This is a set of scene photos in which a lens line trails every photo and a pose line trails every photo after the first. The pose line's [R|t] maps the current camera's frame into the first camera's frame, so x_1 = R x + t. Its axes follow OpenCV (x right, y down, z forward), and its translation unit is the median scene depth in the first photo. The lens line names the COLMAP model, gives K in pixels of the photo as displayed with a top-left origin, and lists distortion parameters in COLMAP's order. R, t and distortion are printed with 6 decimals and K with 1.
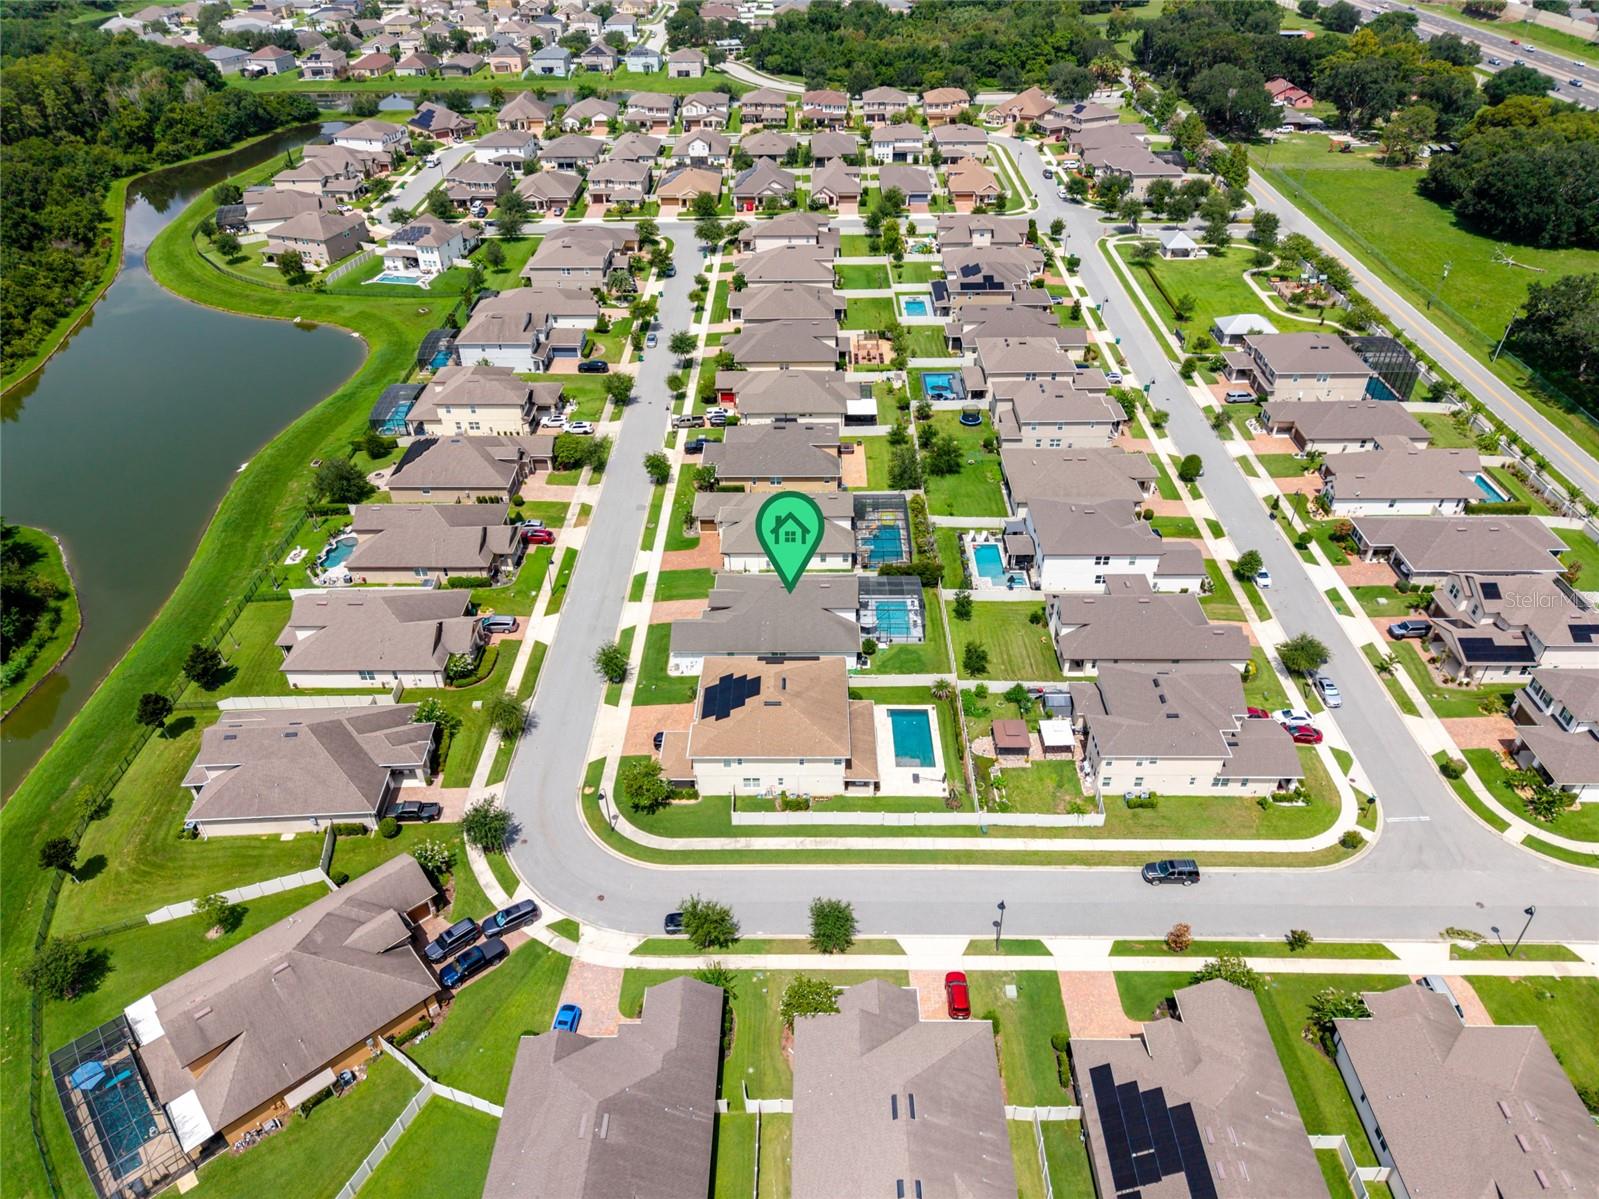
lens RADIAL K [[1075.3, 0, 799.5], [0, 1075.3, 599.5], [0, 0, 1]] dist [0.035854, -0.042023]
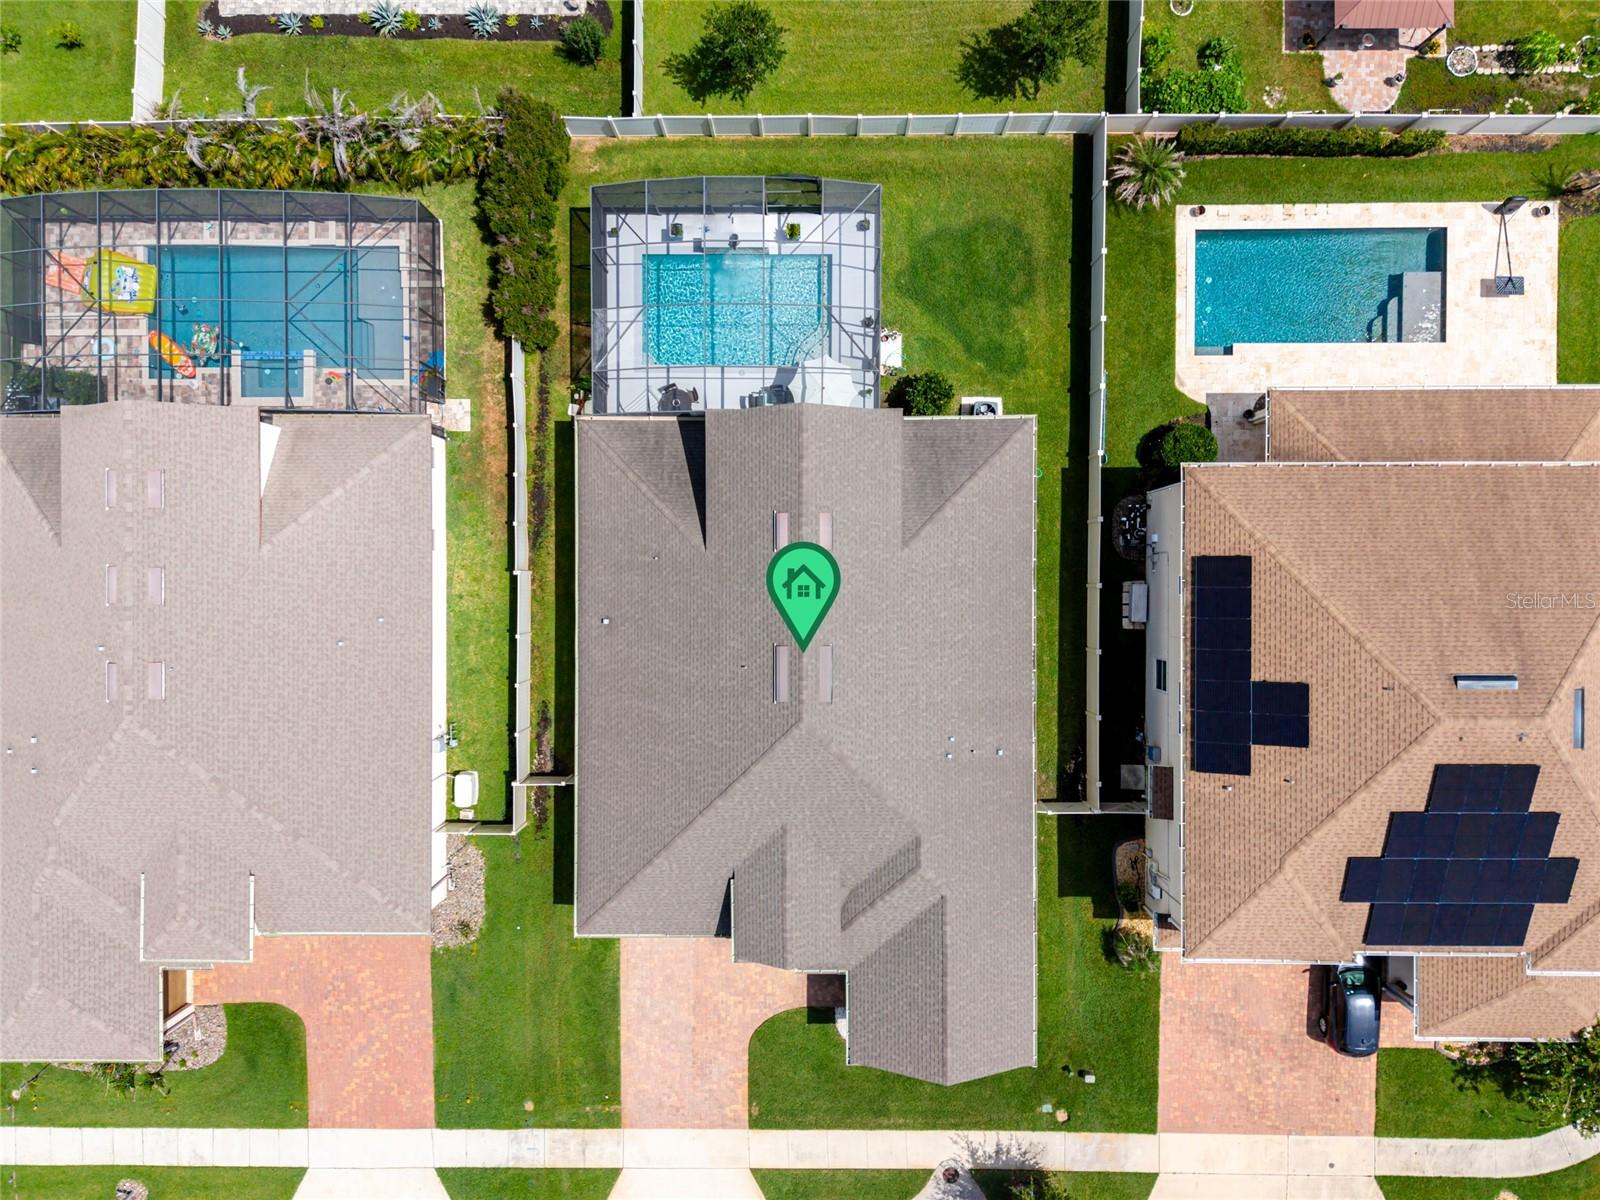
lens RADIAL K [[1148.3, 0, 800.0], [0, 1148.3, 600.0], [0, 0, 1]] dist [-0.003613, -0.004798]
pose [[-0.010569, -0.999944, 0.000409, 0.004580], [0.599346, -0.006007, 0.800467, -0.143958], [-0.800420, 0.008705, 0.599376, 0.514232]]
